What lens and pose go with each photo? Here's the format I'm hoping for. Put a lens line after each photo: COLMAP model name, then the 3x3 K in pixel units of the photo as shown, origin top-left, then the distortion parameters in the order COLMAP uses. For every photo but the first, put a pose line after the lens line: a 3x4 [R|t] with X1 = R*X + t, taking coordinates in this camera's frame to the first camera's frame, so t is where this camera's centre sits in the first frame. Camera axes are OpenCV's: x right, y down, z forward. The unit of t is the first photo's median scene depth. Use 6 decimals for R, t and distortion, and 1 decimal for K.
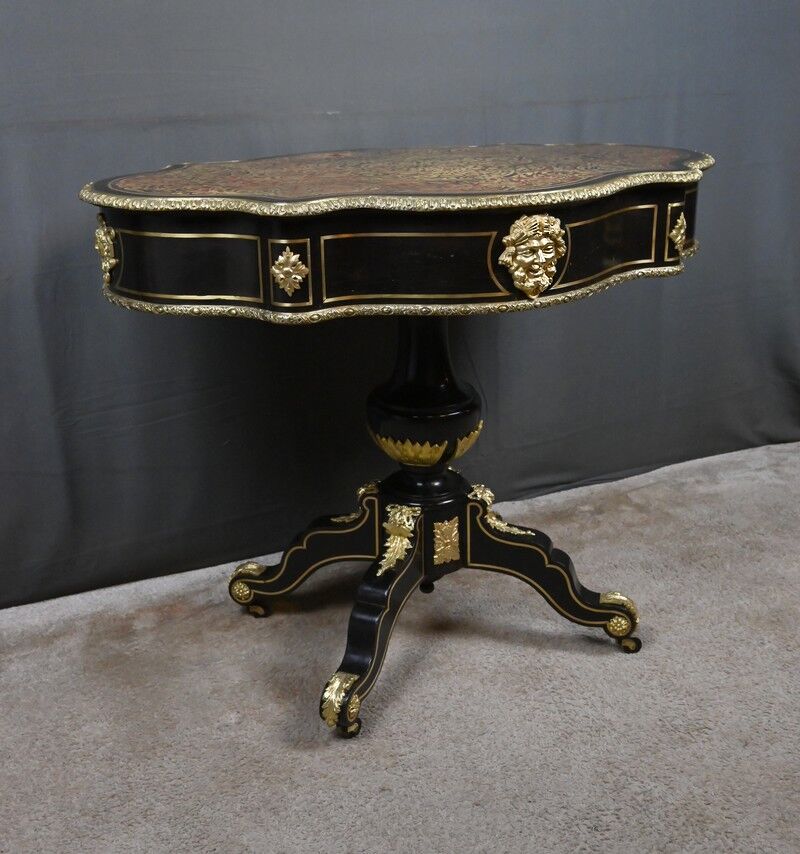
lens RADIAL K [[1062.4, 0, 396.0], [0, 1062.4, 421.5], [0, 0, 1]] dist [0.009447, 0.000000]
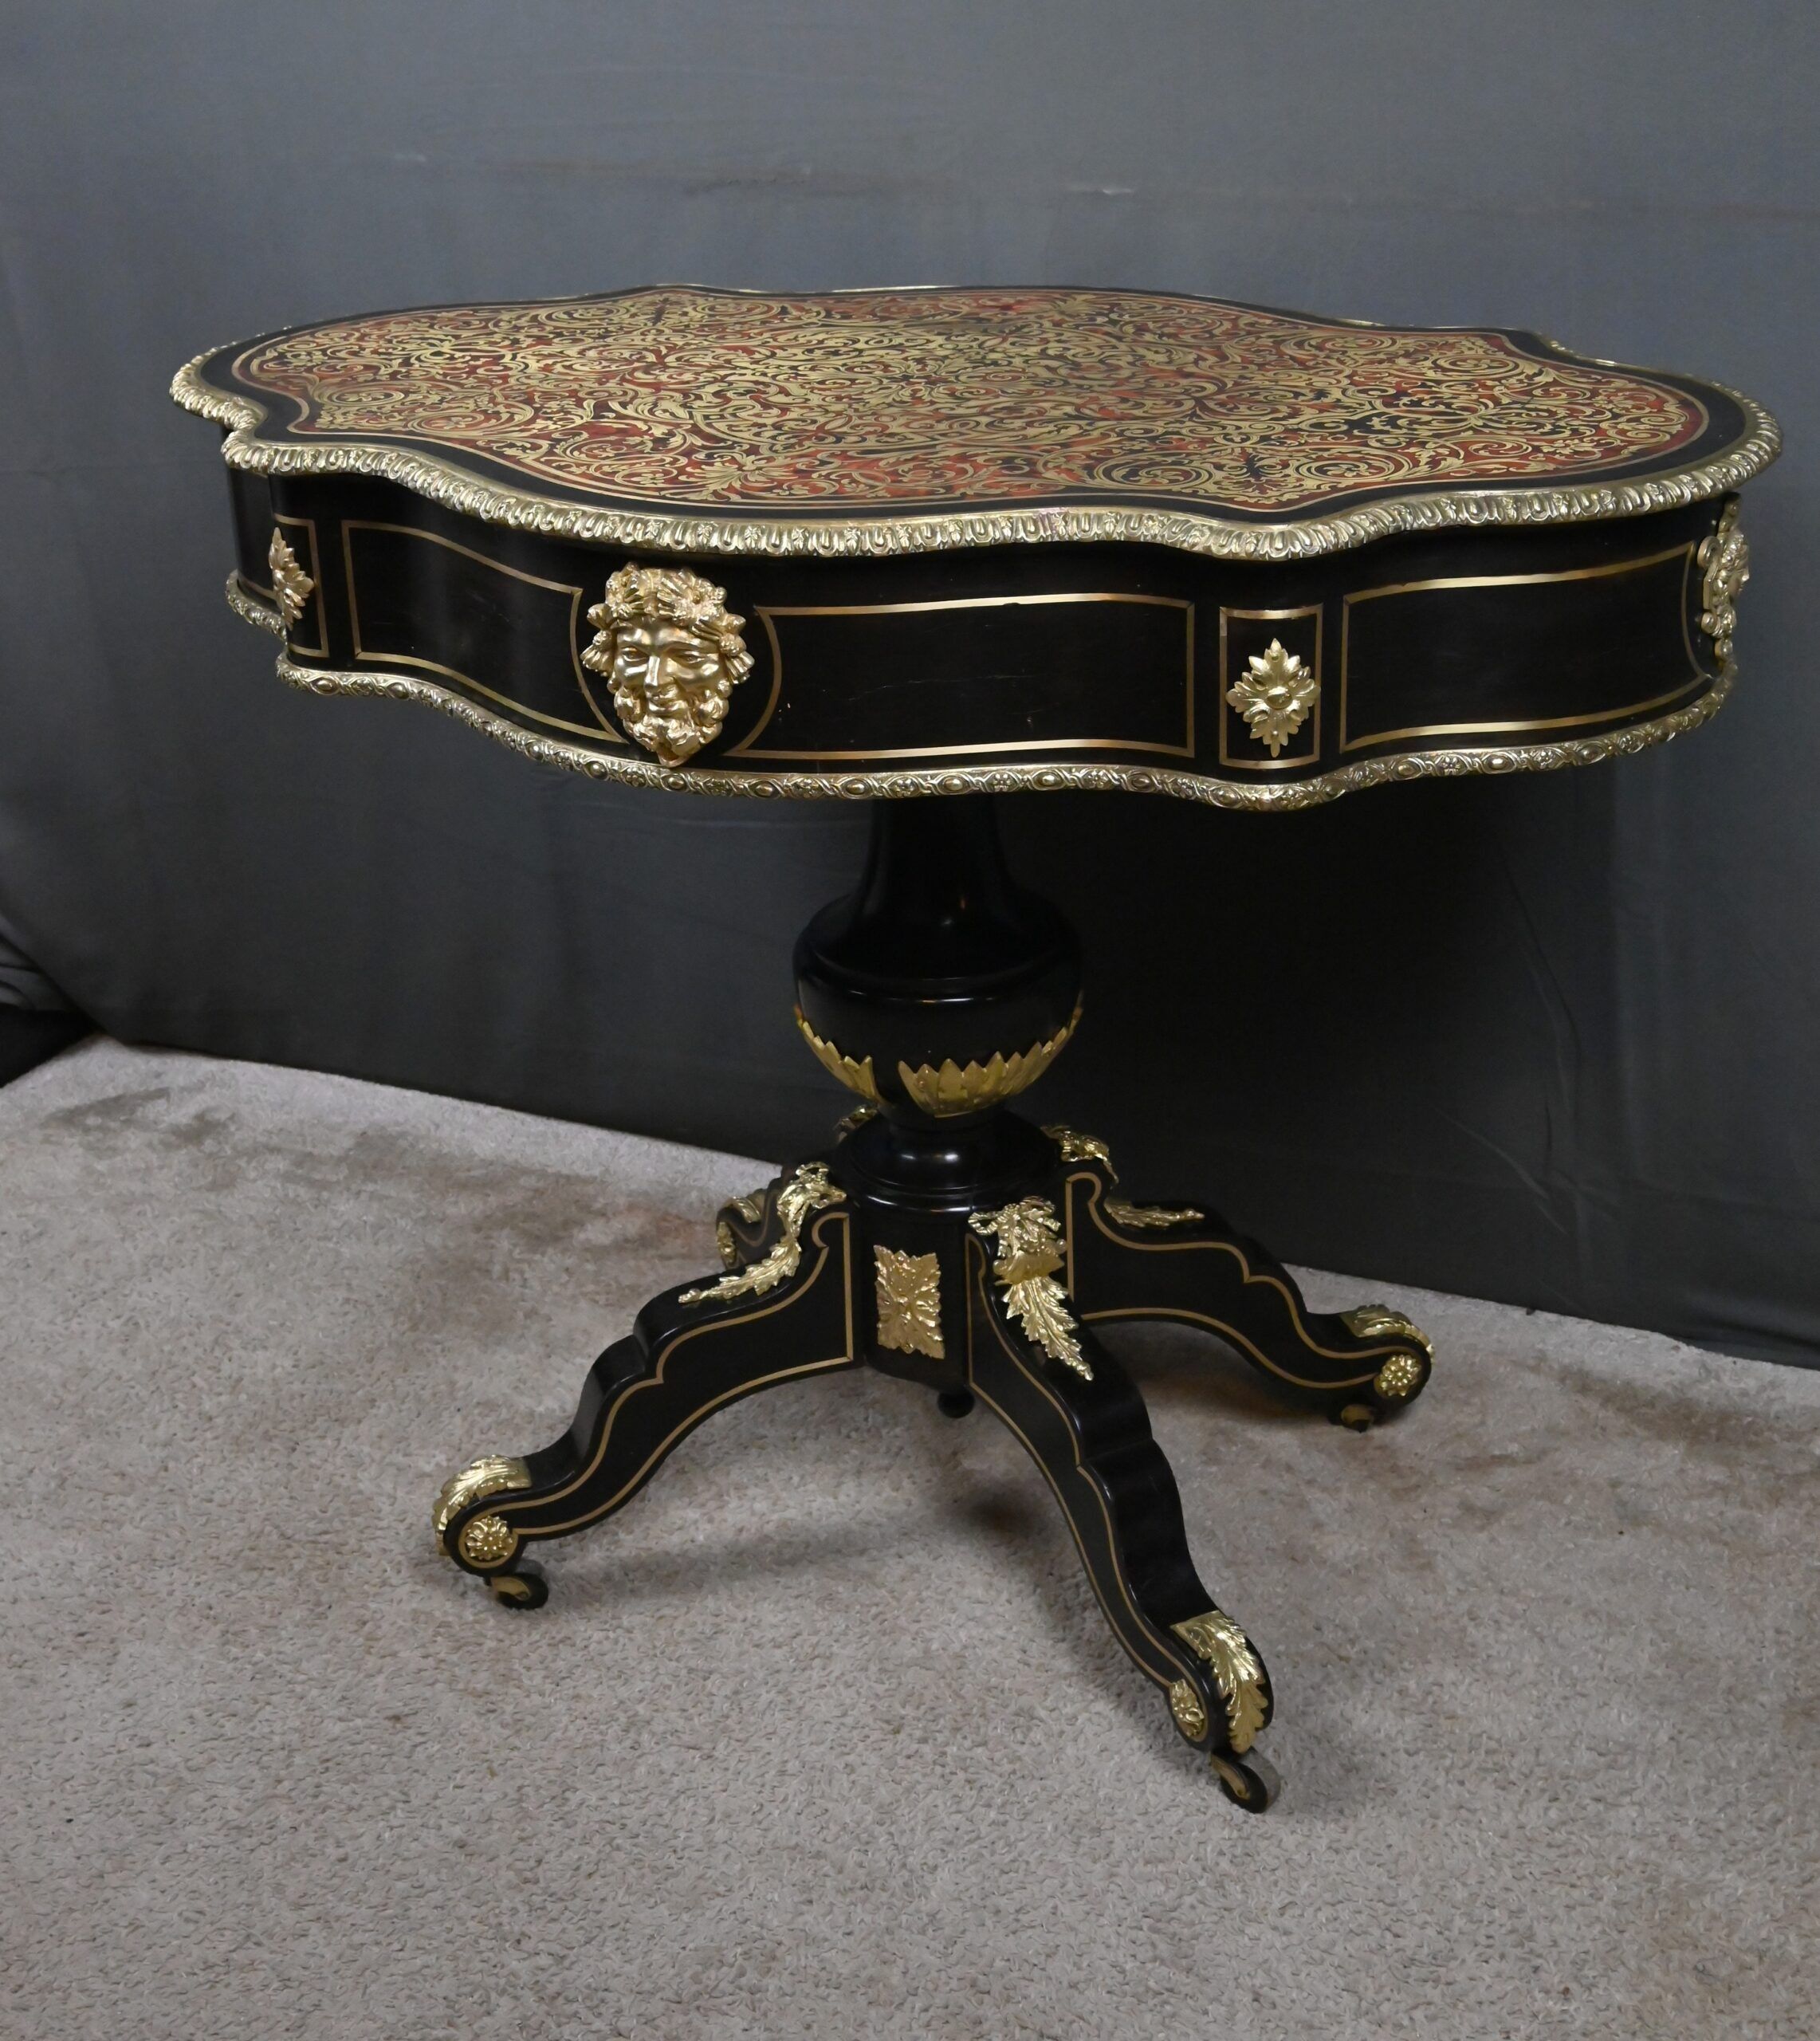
lens RADIAL K [[2871.9, 0, 892.0], [0, 2871.9, 870.7], [0, 0, 1]] dist [0.001120, 0.000000]
pose [[0.637518, 0.281164, -0.717299, 0.994028], [-0.237927, 0.957371, 0.163803, -0.280568], [0.732777, 0.066237, 0.677238, 0.323359]]
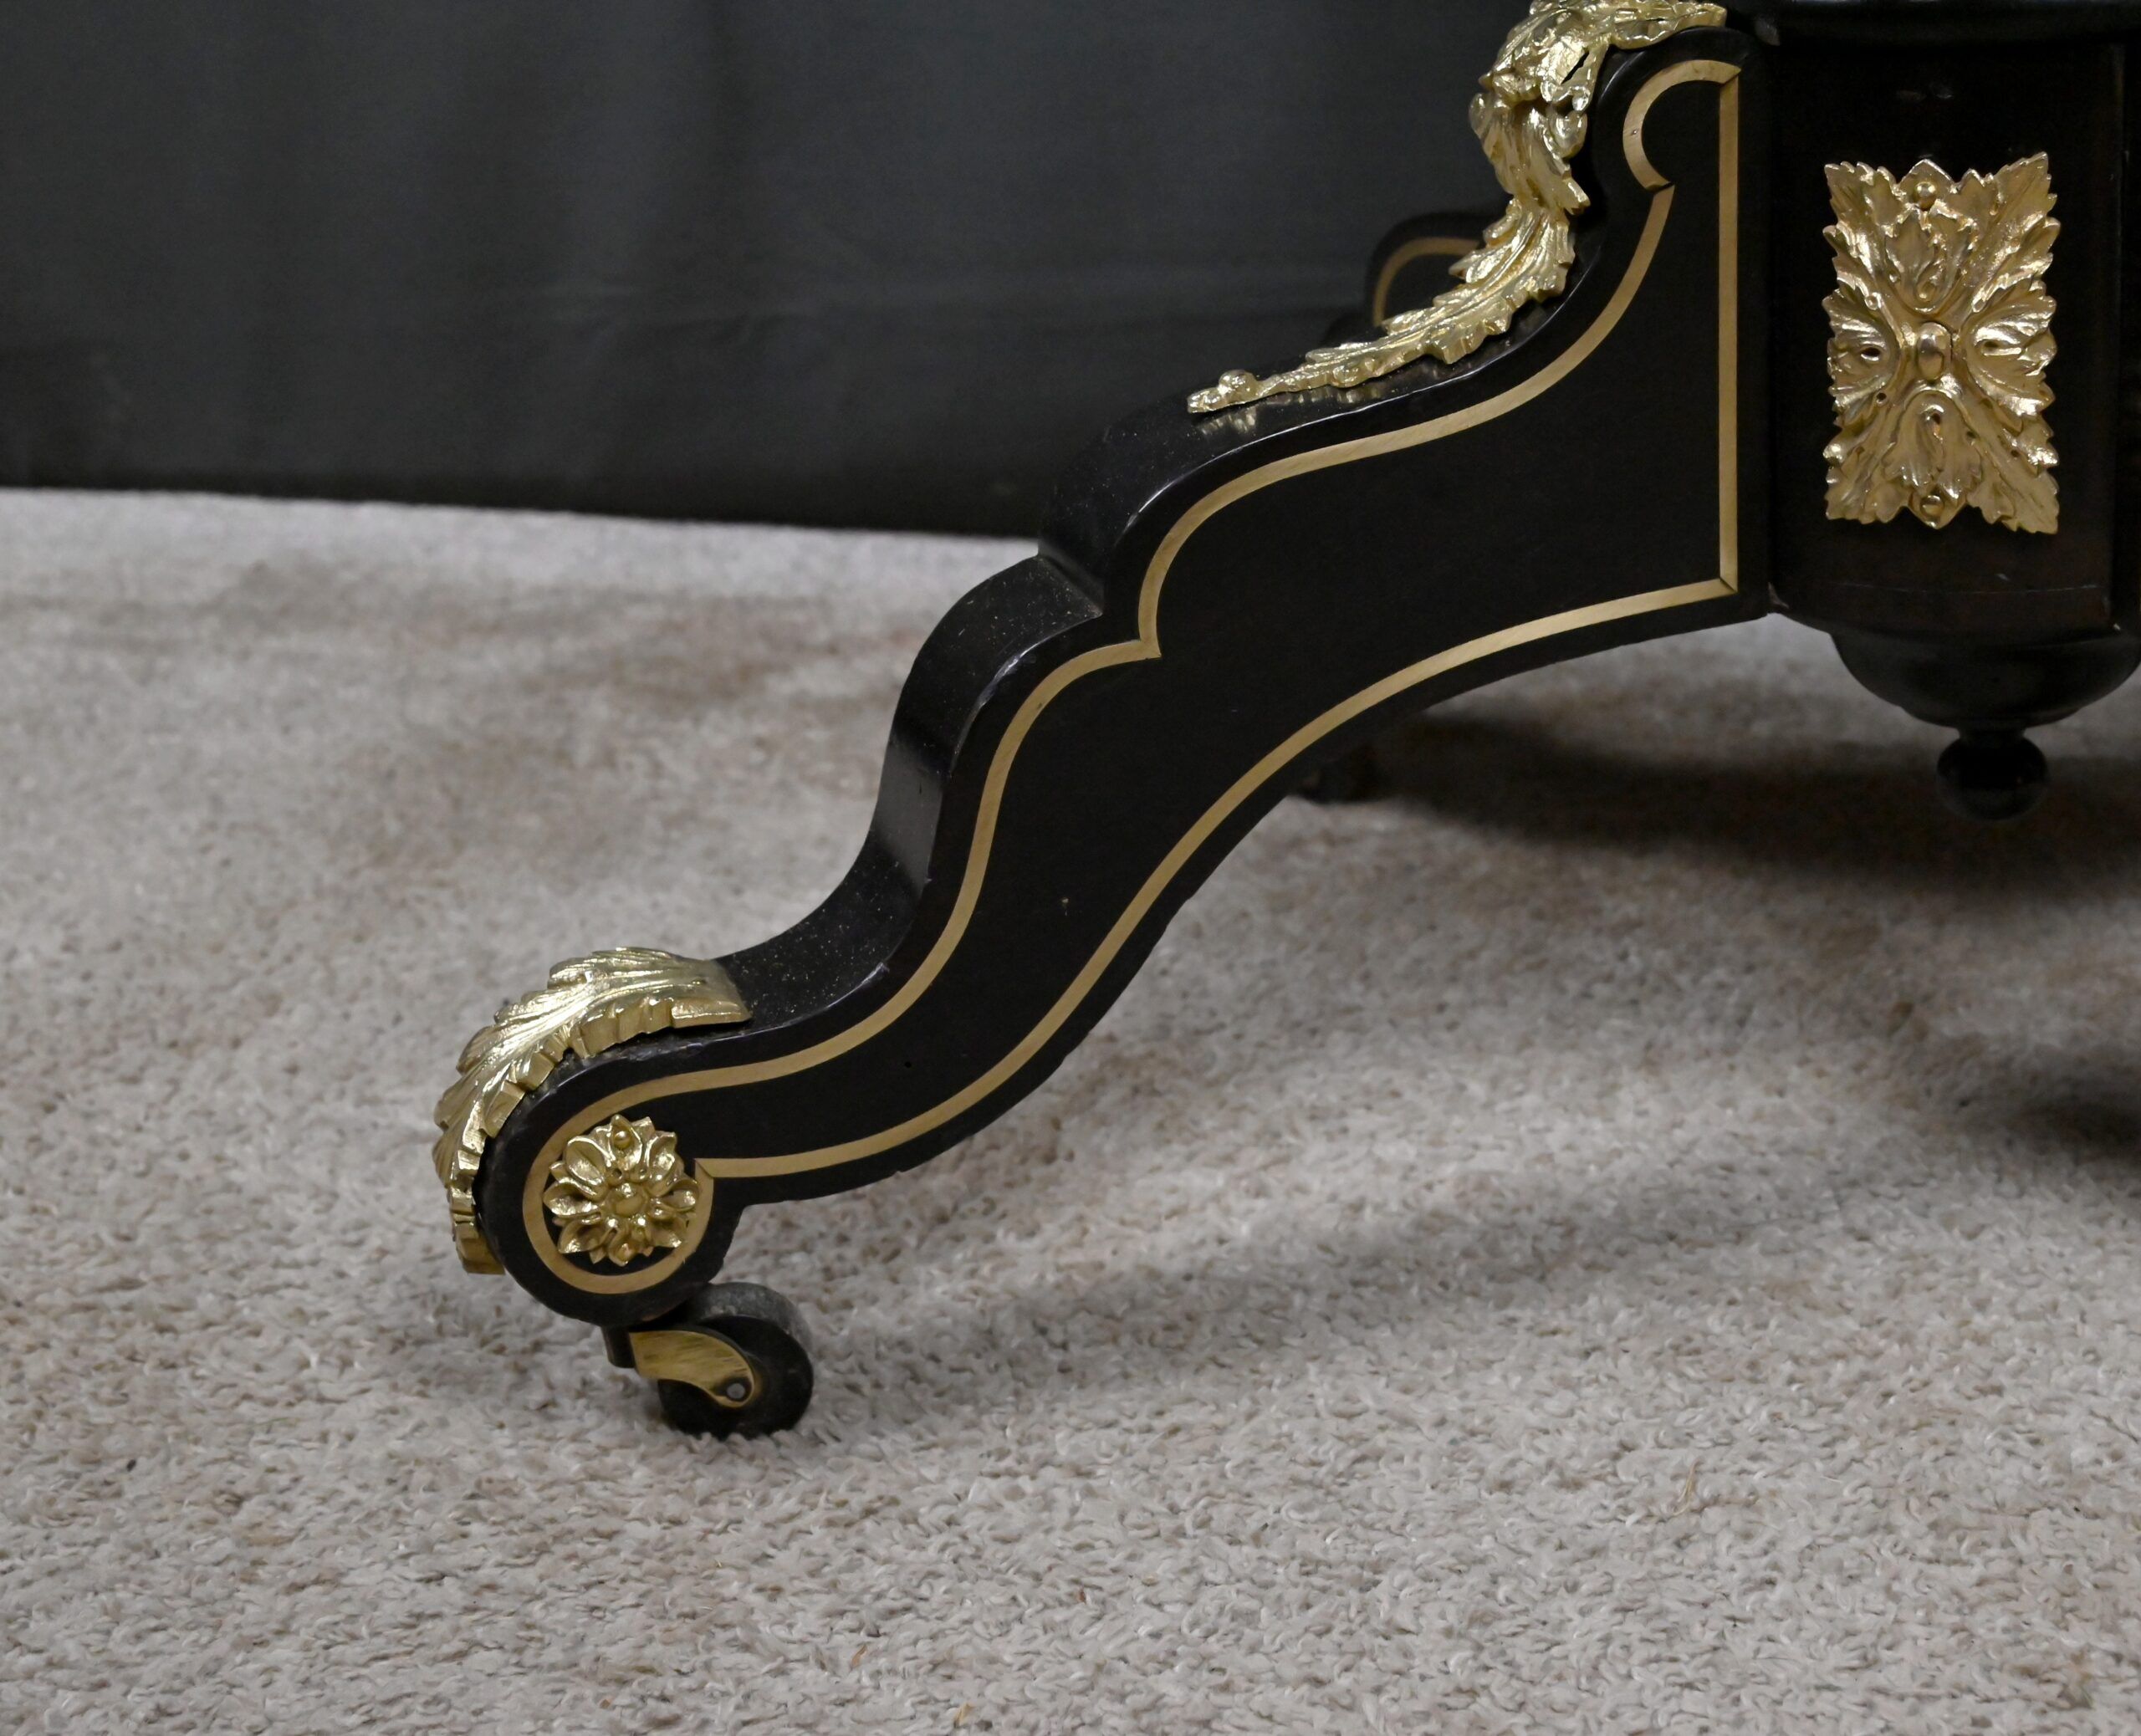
lens RADIAL K [[3657.8, 0, 1135.8], [0, 3657.8, 884.1], [0, 0, 1]] dist [-0.008445, 0.000000]
pose [[0.670239, 0.242967, -0.701246, 0.384798], [-0.195143, 0.969338, 0.149340, 0.164487], [0.716030, 0.036750, 0.697102, 0.817601]]
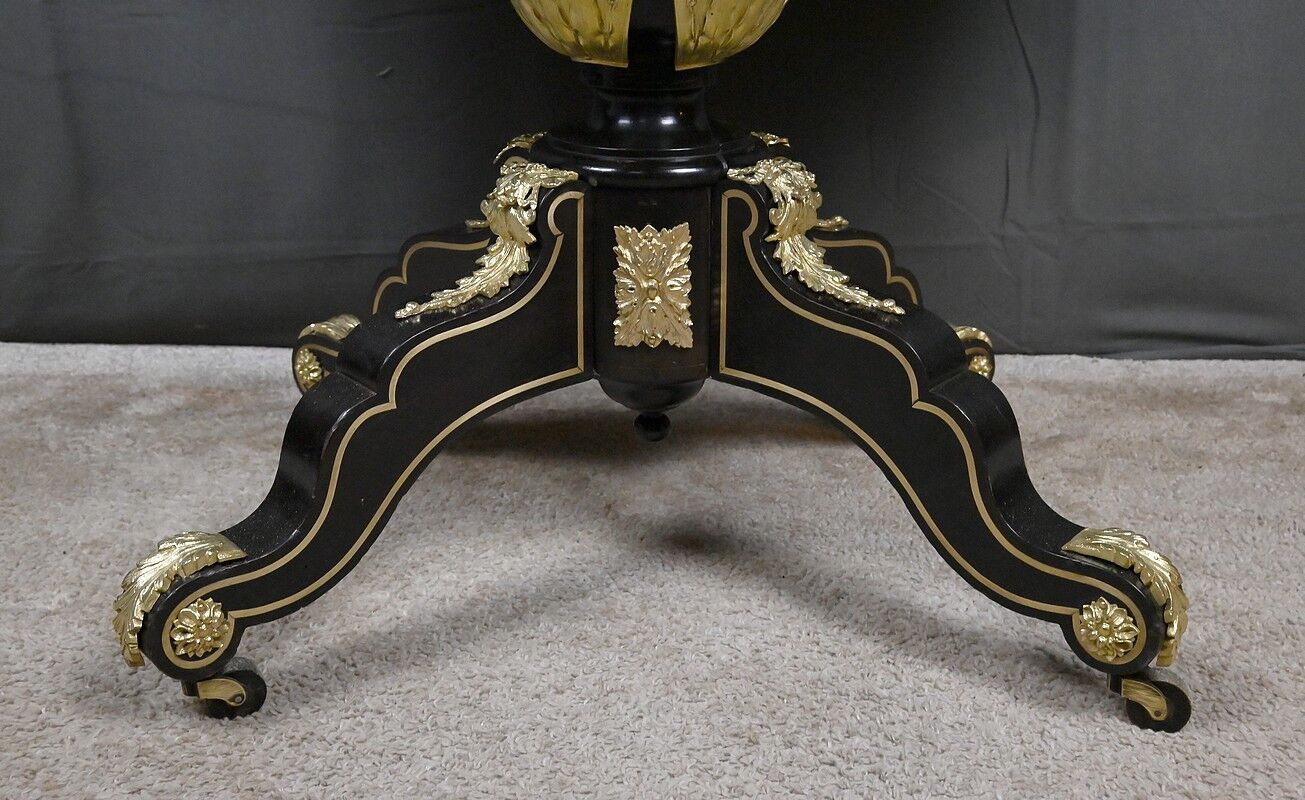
lens RADIAL K [[1417.6, 0, 645.0], [0, 1417.6, 357.6], [0, 0, 1]] dist [-0.002100, 0.000000]
pose [[0.896021, 0.163066, -0.412984, 0.322400], [-0.167661, 0.985518, 0.025368, 0.160264], [0.411140, 0.046511, 0.910385, 0.712015]]
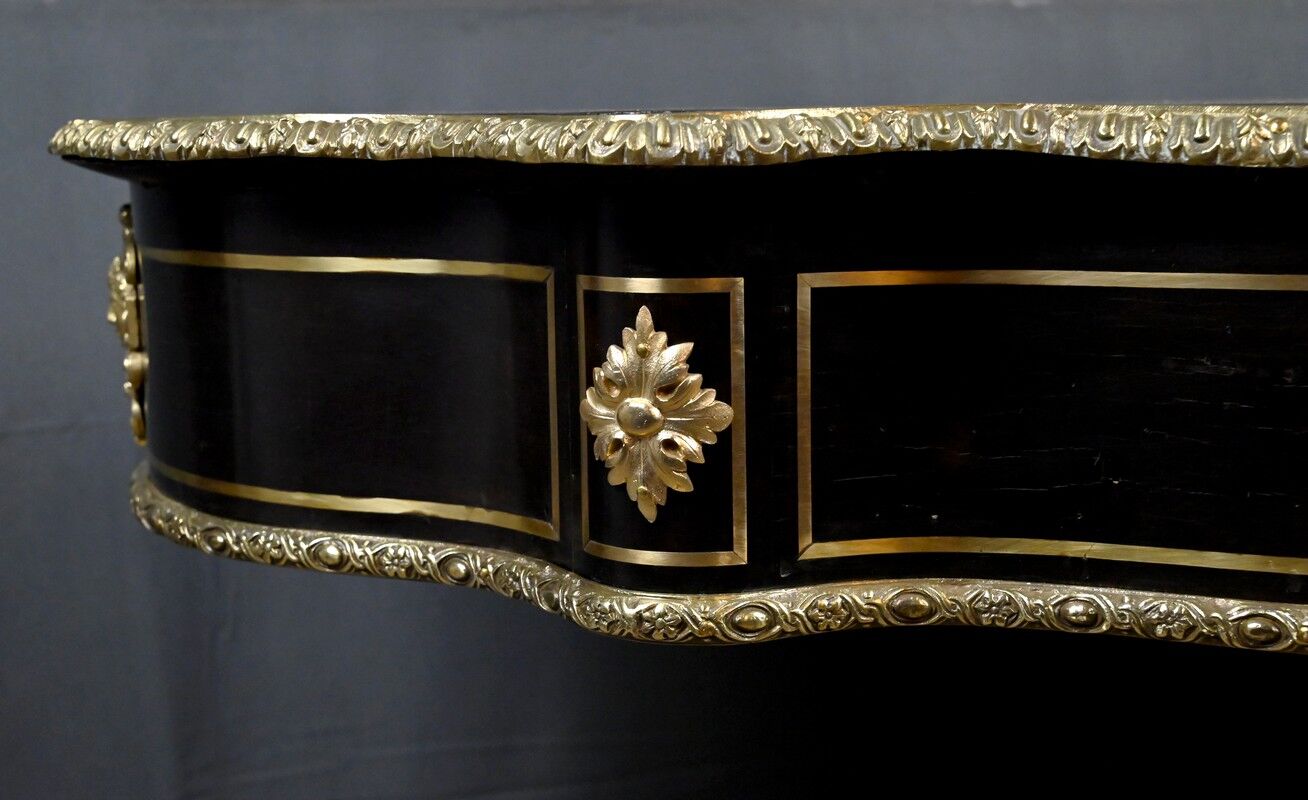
lens RADIAL K [[1843.1, 0, 658.7], [0, 1843.1, 438.2], [0, 0, 1]] dist [-0.002404, 0.000000]
pose [[0.948973, 0.052479, -0.310960, 0.025937], [-0.103202, 0.983441, -0.148974, -0.073487], [0.297993, 0.173464, 0.938675, 0.600176]]
